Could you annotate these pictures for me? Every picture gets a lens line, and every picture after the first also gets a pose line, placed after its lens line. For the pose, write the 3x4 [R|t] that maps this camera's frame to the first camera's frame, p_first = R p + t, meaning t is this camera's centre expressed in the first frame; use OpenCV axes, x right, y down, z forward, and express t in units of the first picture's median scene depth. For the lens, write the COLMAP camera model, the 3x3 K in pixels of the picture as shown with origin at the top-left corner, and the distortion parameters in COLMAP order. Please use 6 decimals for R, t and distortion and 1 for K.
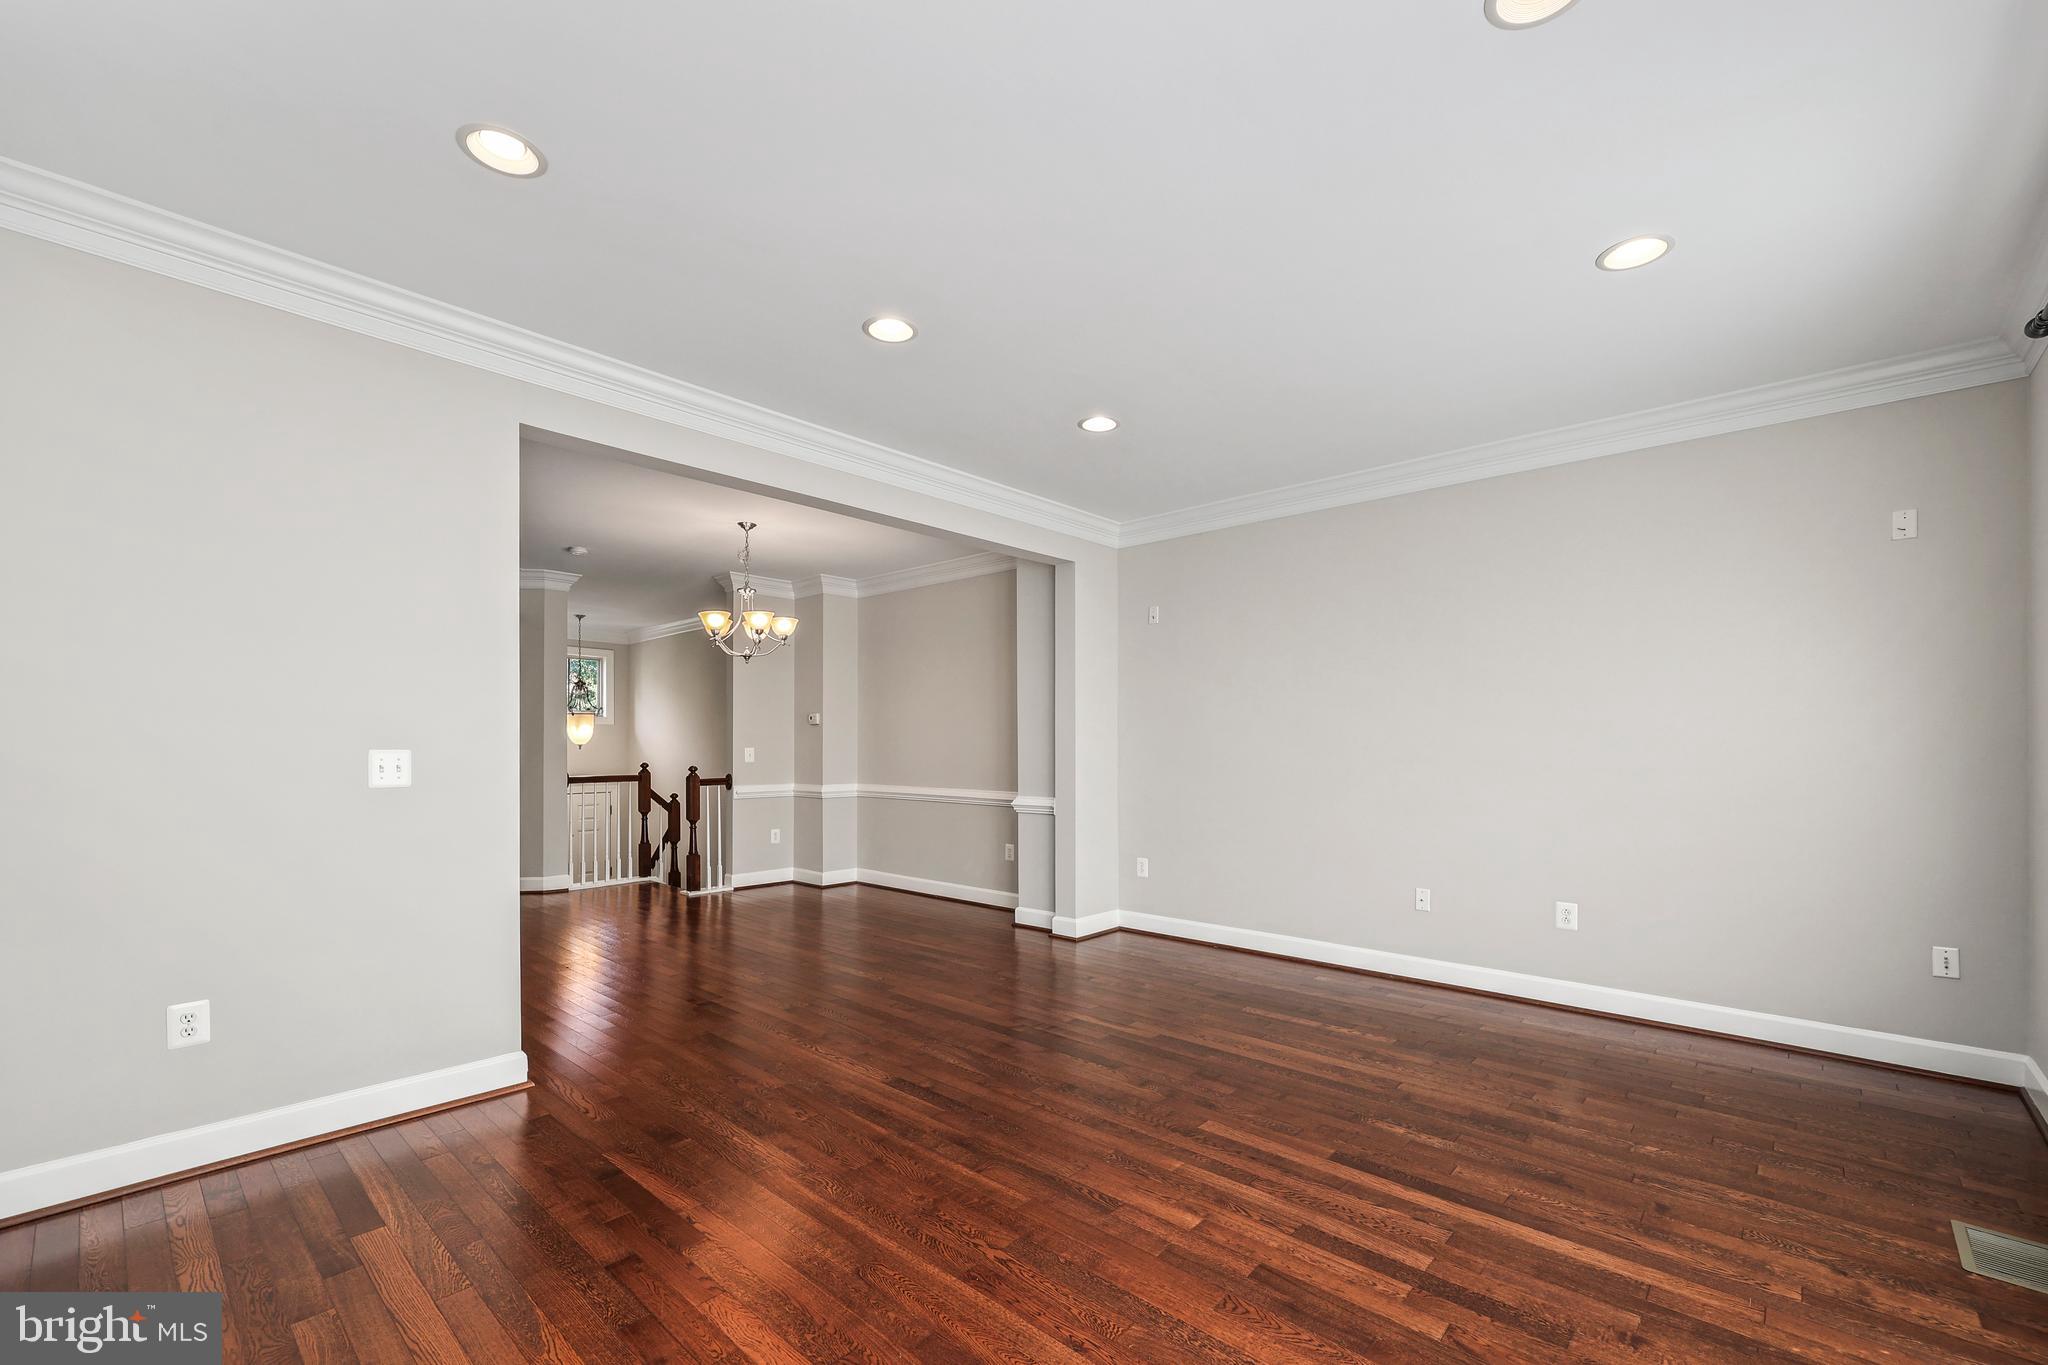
lens RADIAL K [[849.5, 0, 1030.6], [0, 849.5, 745.0], [0, 0, 1]] dist [-0.005874, -0.000219]
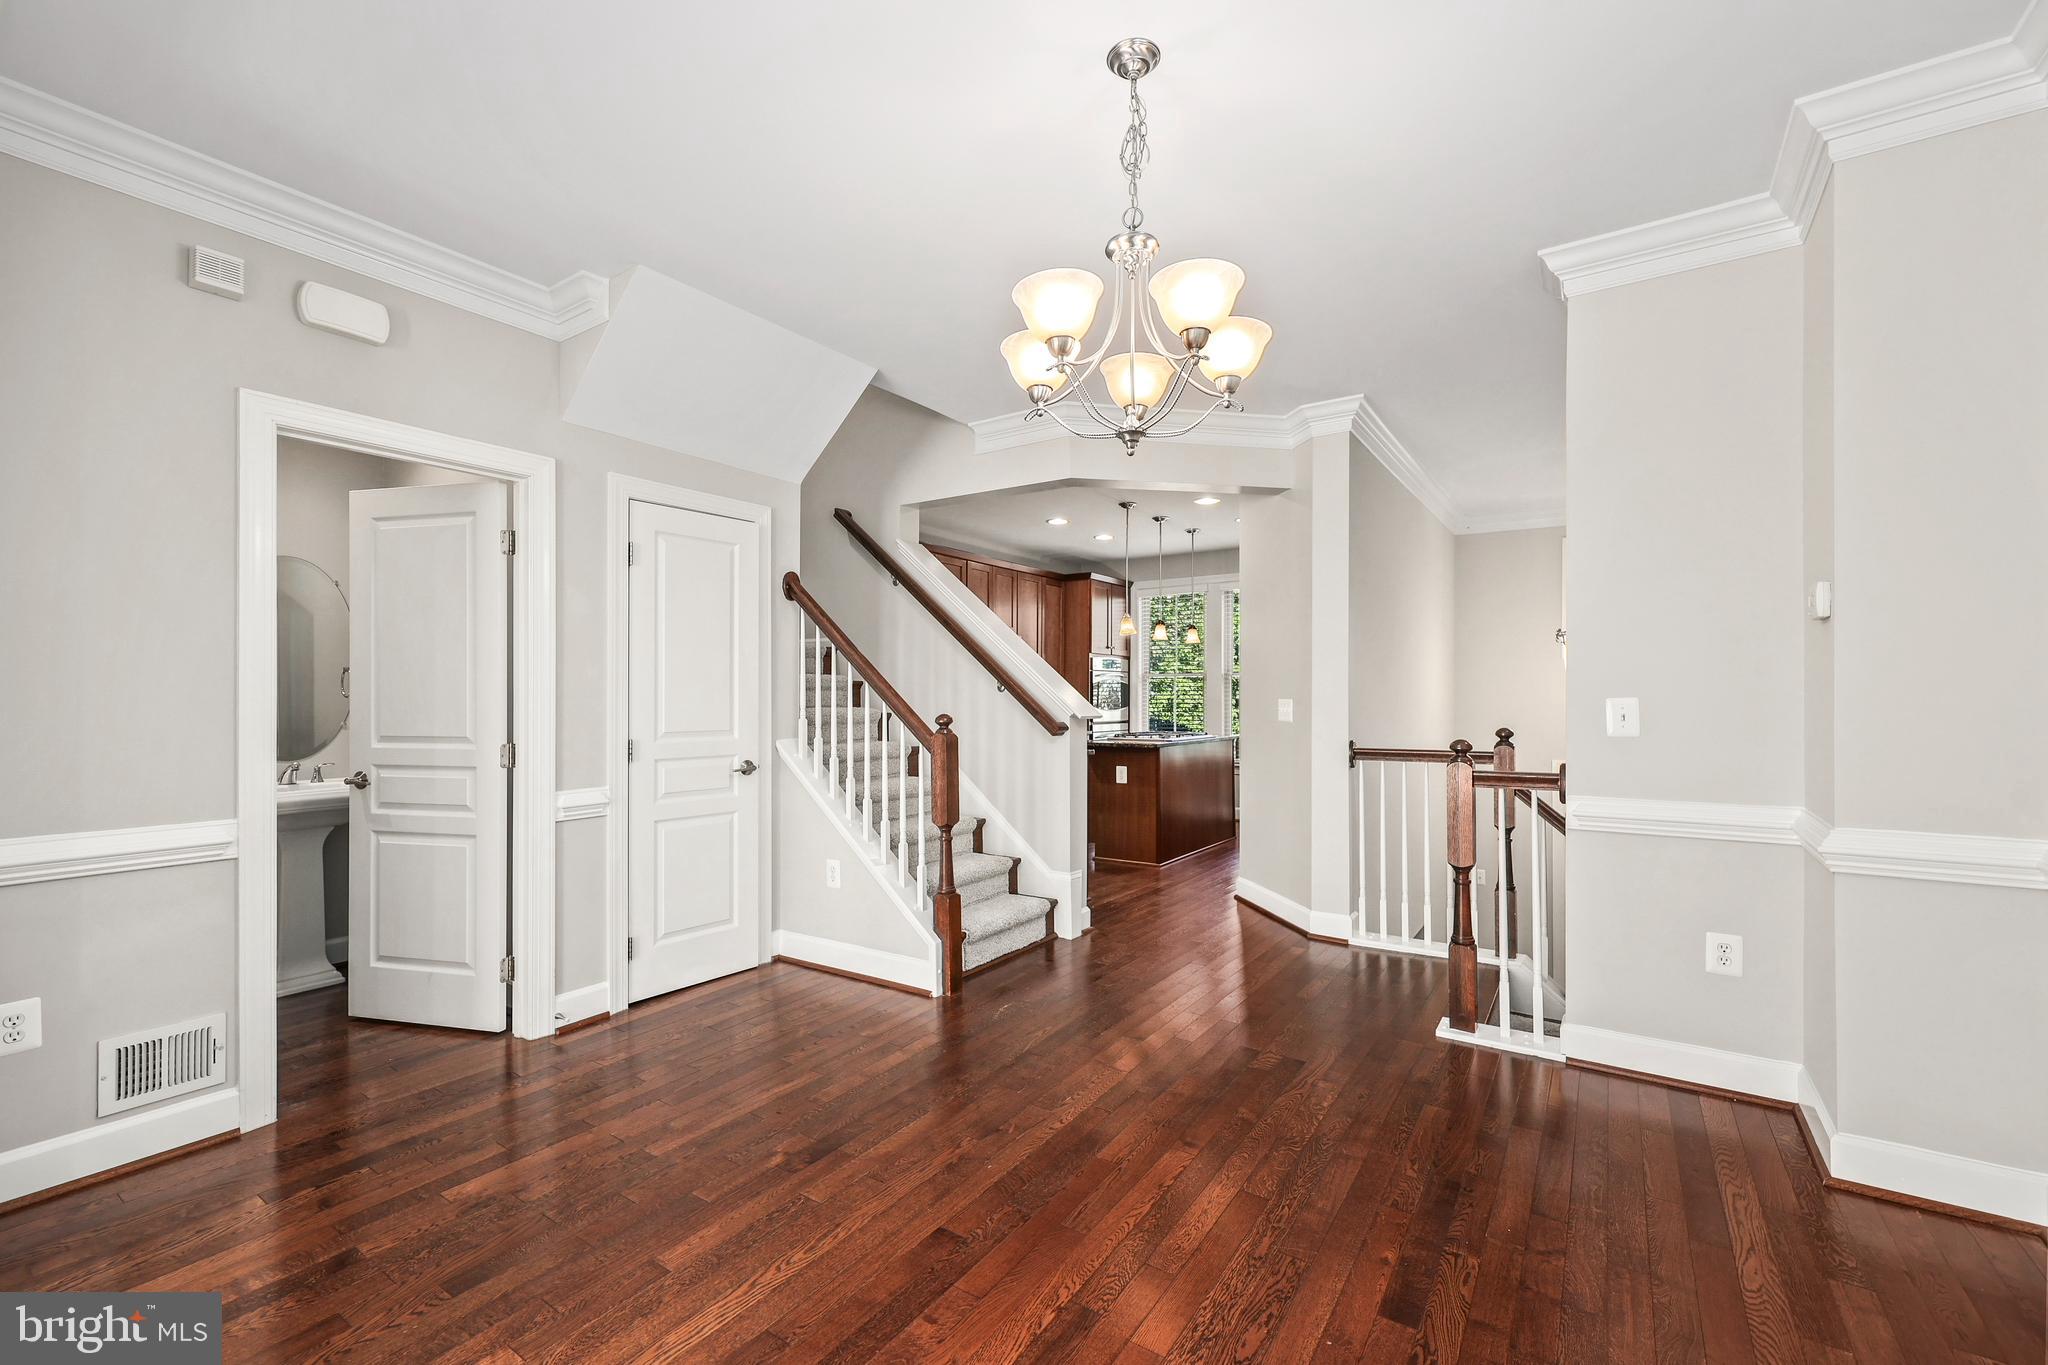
lens RADIAL K [[849.5, 0, 1021.1], [0, 849.5, 693.8], [0, 0, 1]] dist [-0.005874, -0.000219]
pose [[0.146910, -0.005964, -0.989132, -0.002684], [0.005257, 0.999972, -0.005249, 0.006704], [0.989136, -0.004429, 0.146938, 2.030060]]
